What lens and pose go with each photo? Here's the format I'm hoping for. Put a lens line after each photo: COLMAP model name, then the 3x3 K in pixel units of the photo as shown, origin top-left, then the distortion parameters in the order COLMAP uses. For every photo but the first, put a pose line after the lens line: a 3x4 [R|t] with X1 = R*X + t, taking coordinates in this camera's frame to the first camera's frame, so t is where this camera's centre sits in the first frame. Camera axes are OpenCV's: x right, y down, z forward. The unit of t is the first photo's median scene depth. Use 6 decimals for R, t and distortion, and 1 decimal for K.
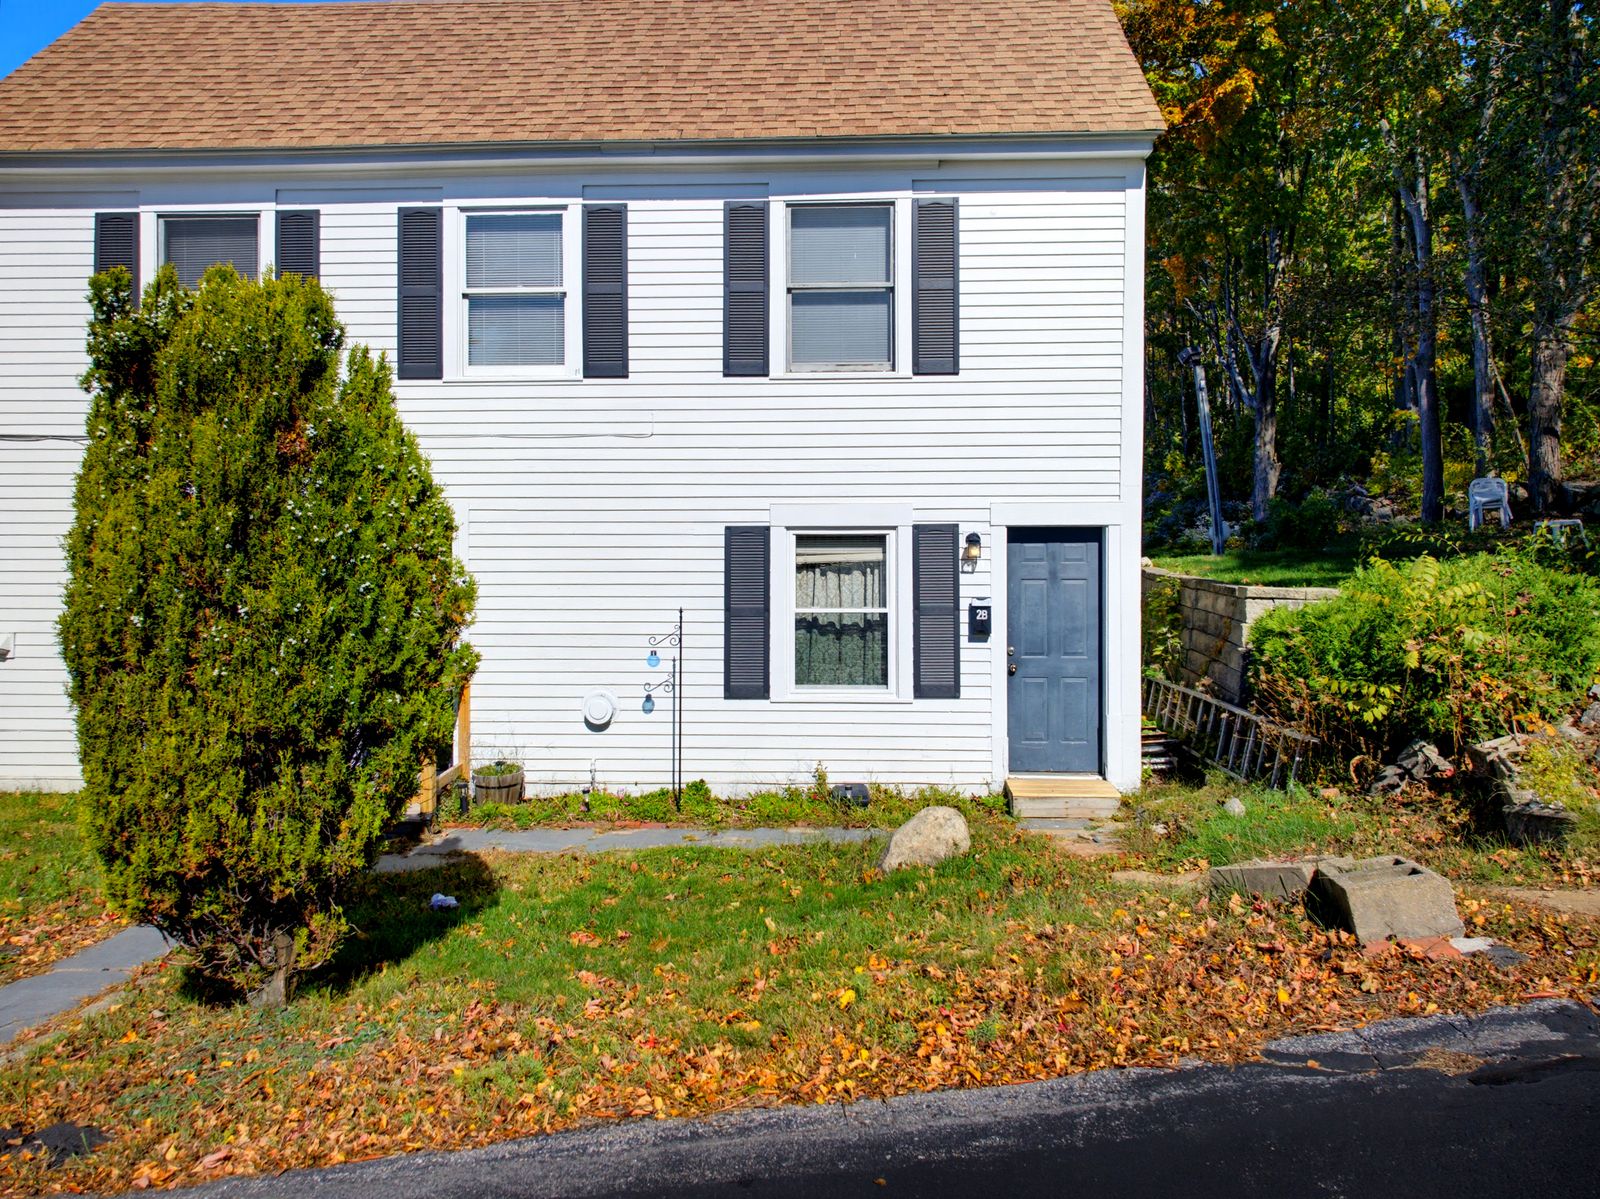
lens RADIAL K [[1119.4, 0, 820.8], [0, 1119.4, 524.1], [0, 0, 1]] dist [0.000564, -0.001614]
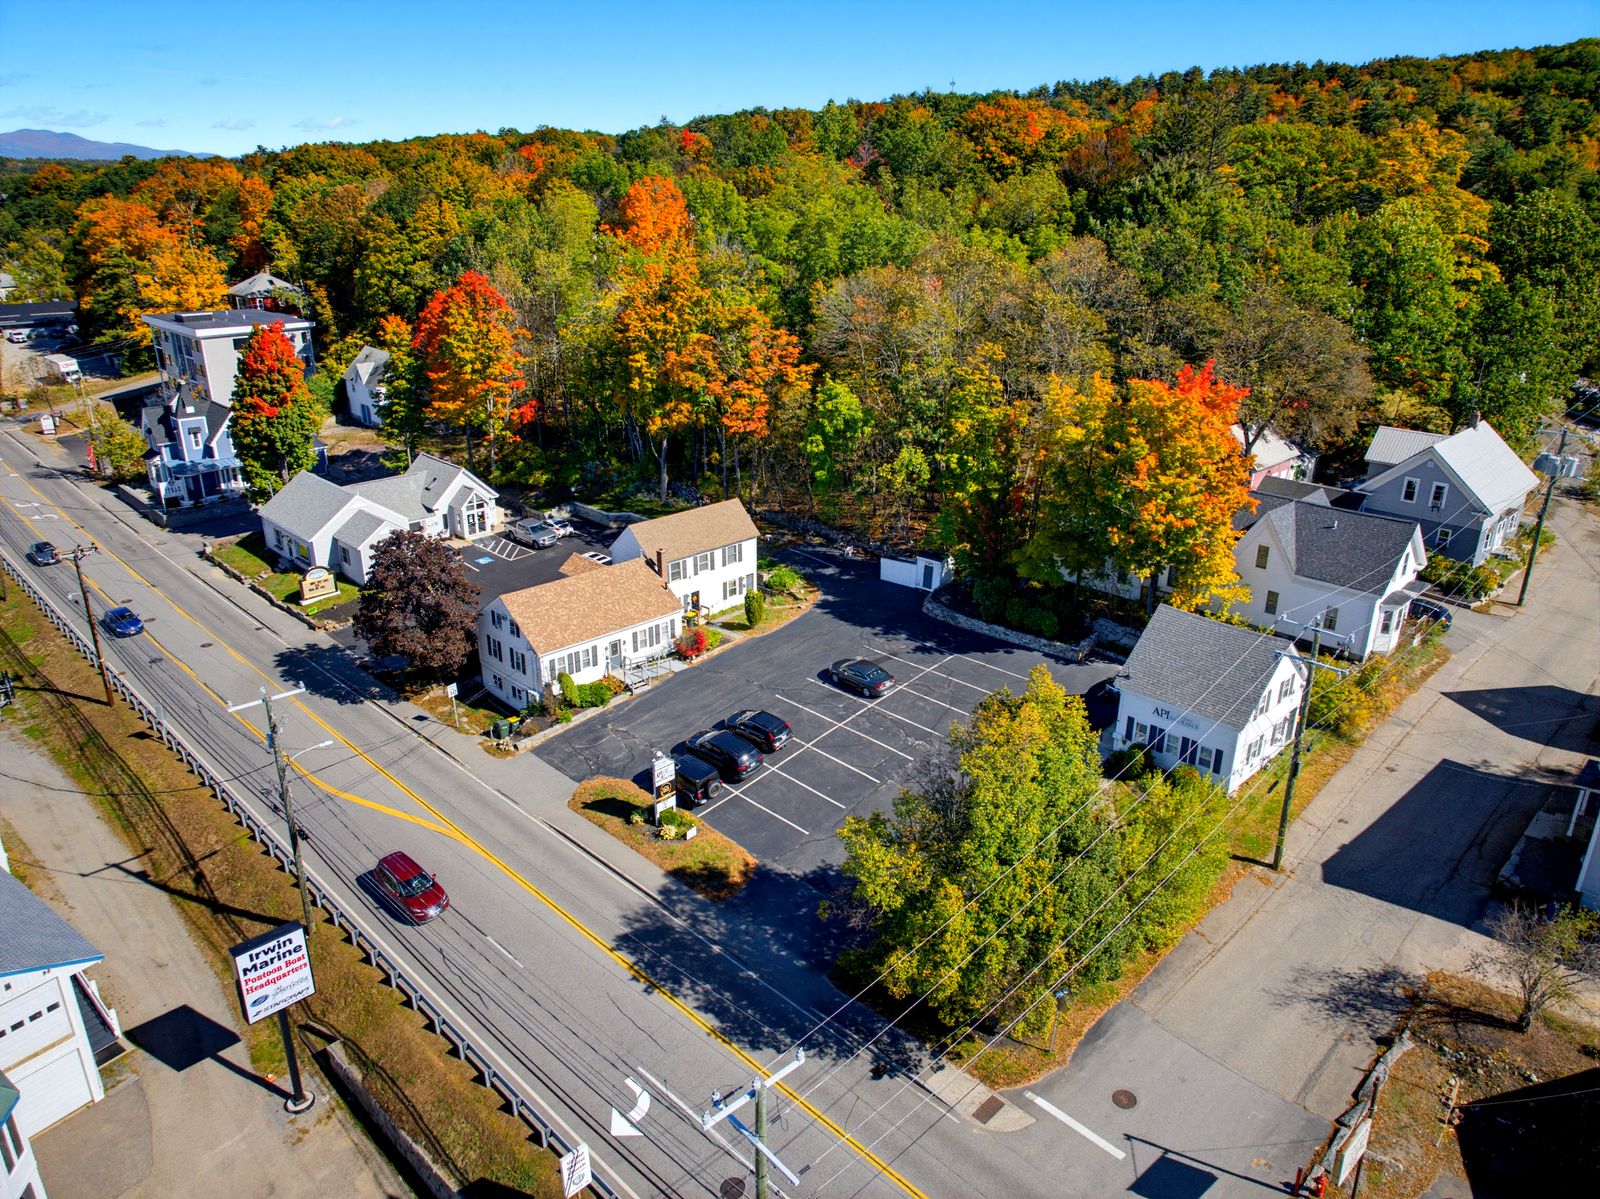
lens RADIAL K [[1072.9, 0, 819.1], [0, 1072.9, 596.8], [0, 0, 1]] dist [-0.000700, -0.001049]
pose [[0.665055, -0.258851, 0.700499, -5.699031], [-0.006765, 0.935880, 0.352254, -2.964950], [-0.746764, -0.239007, 0.620660, -5.012631]]
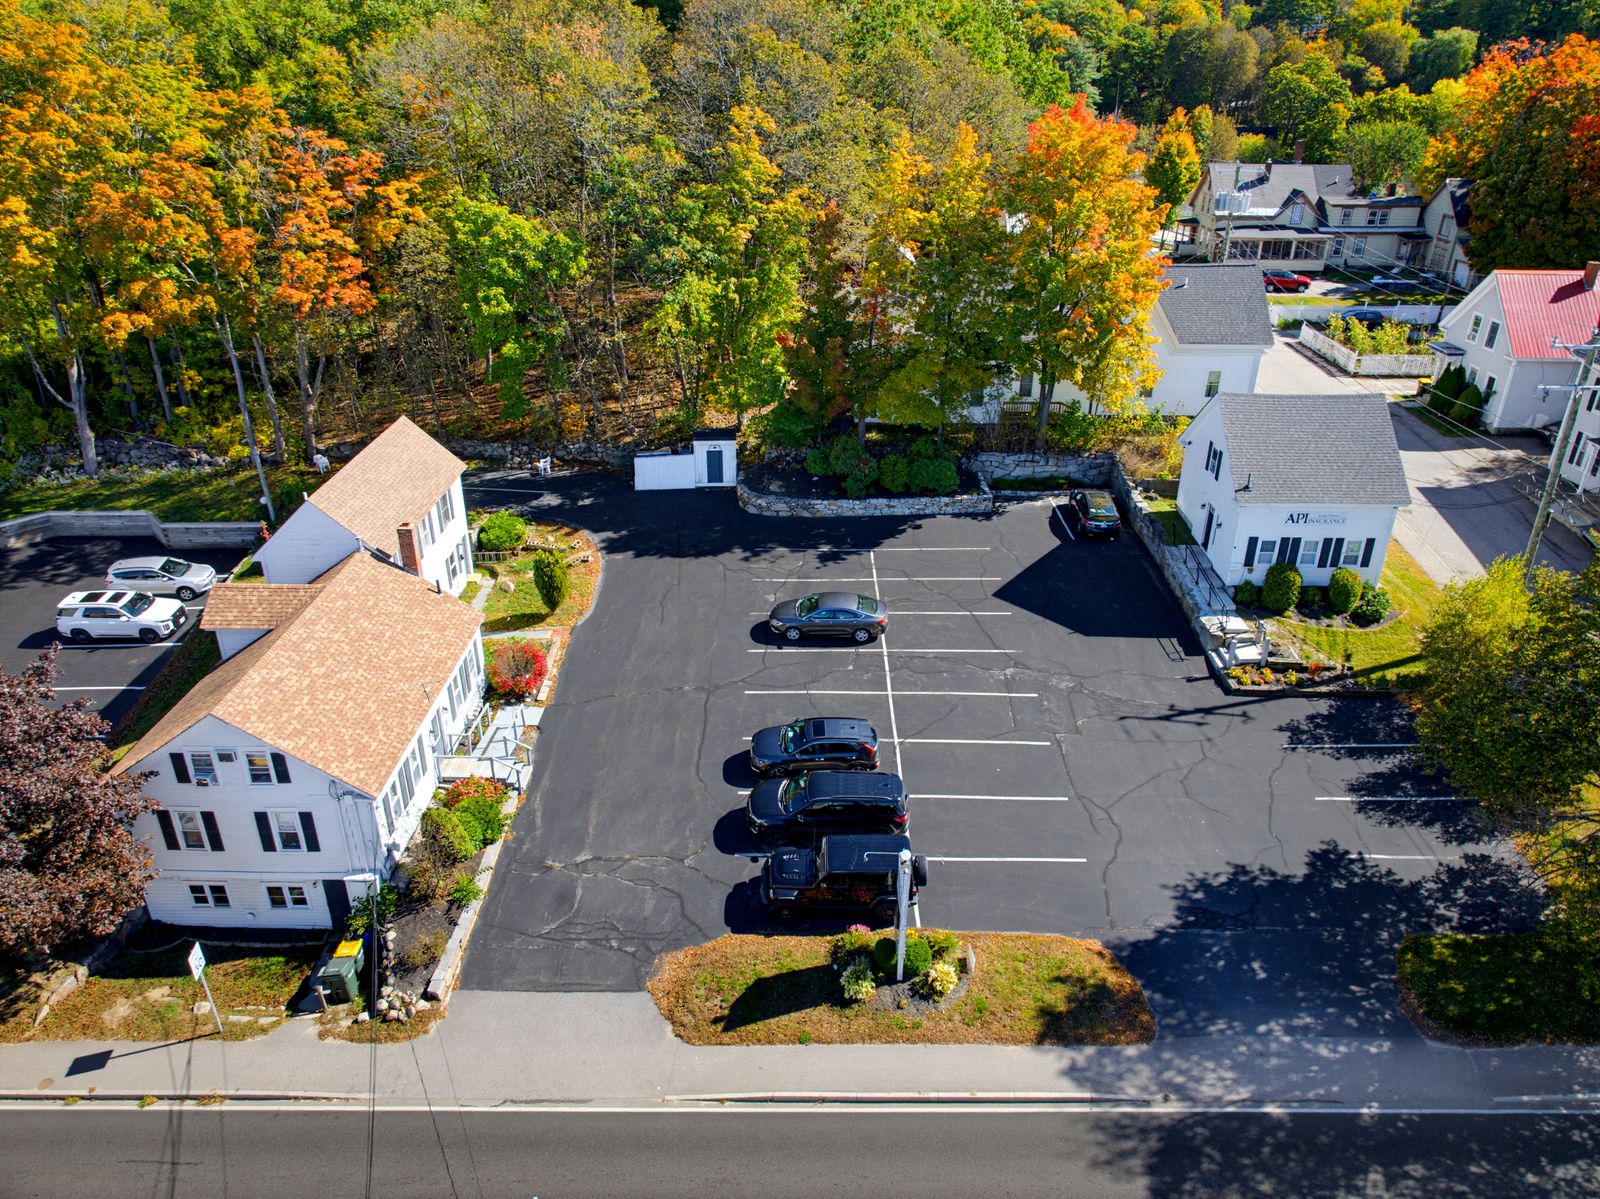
lens RADIAL K [[1088.7, 0, 800.8], [0, 1088.7, 602.9], [0, 0, 1]] dist [-0.003231, -0.000062]
pose [[-0.032976, -0.444493, 0.895175, -4.819464], [0.007559, 0.895526, 0.444946, -2.090896], [-0.999428, 0.021439, -0.026171, -0.531075]]
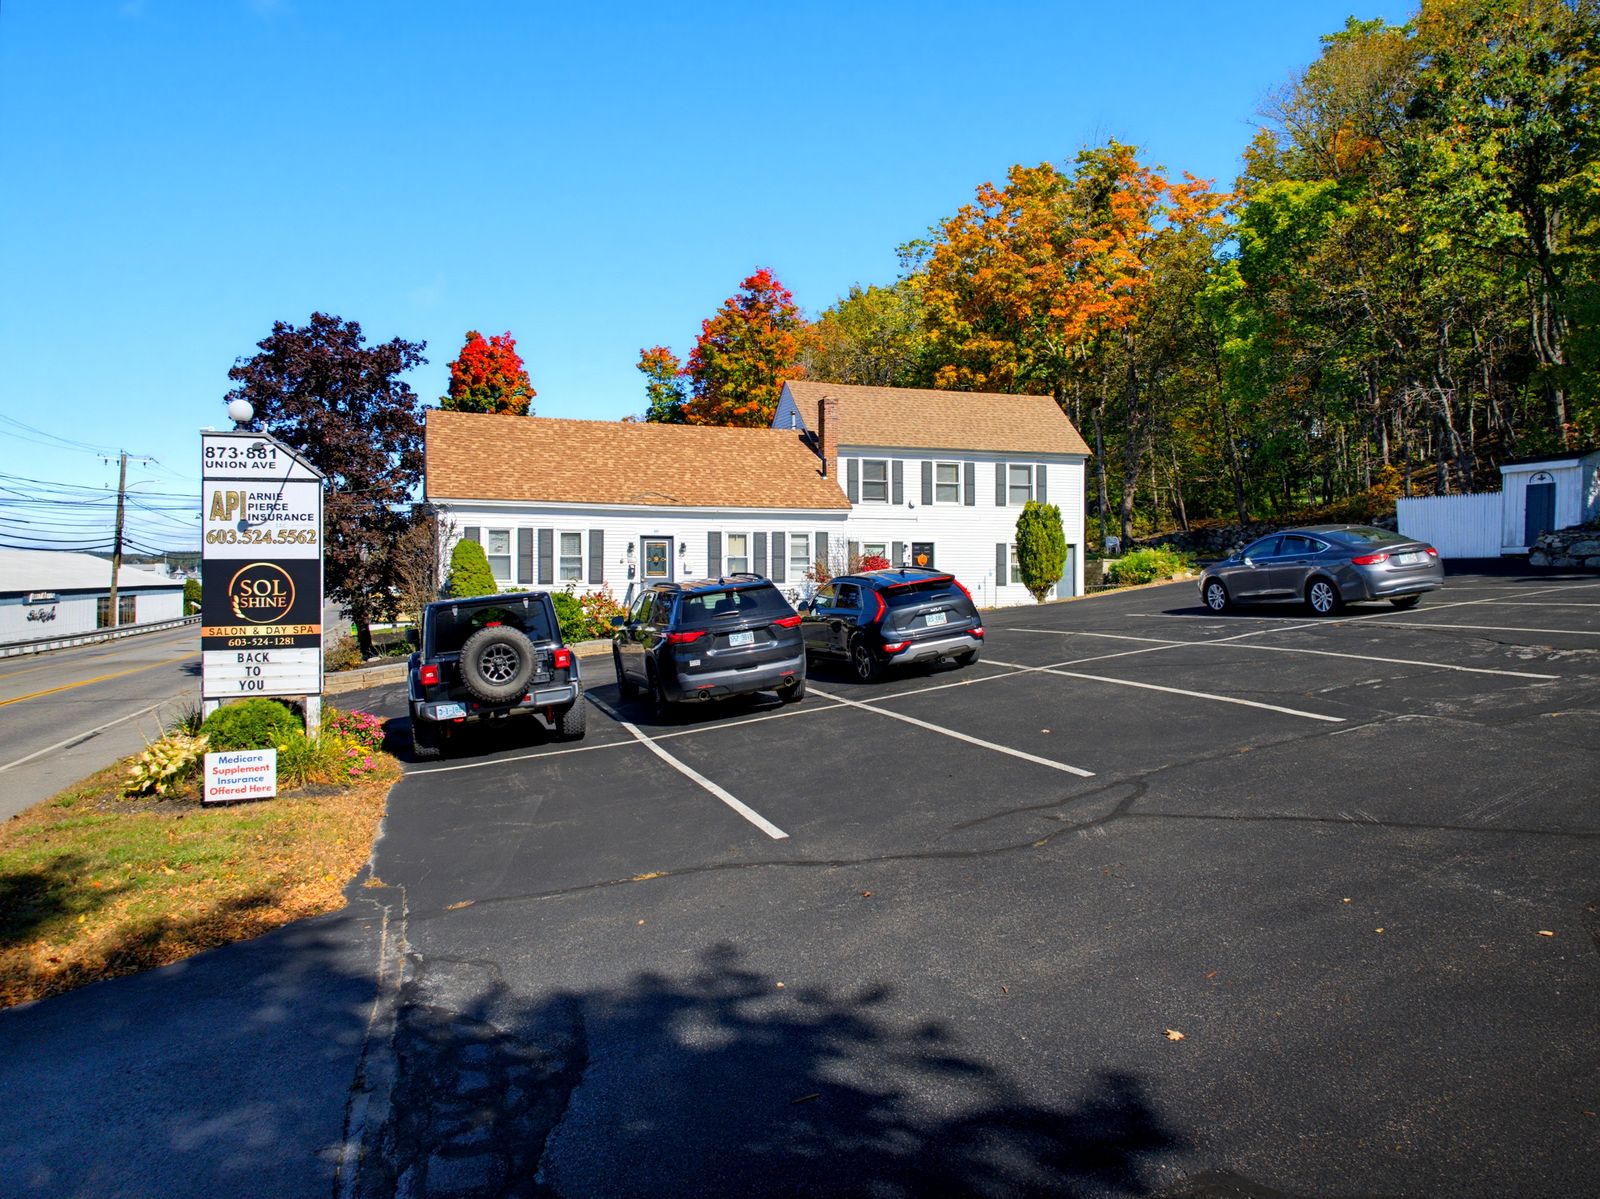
lens RADIAL K [[1101.9, 0, 807.4], [0, 1101.9, 577.4], [0, 0, 1]] dist [0.001657, -0.000891]
pose [[0.925316, -0.000430, 0.379196, -2.237989], [0.004115, 0.999952, -0.008906, 0.158363], [-0.379174, 0.009801, 0.925273, -2.438324]]
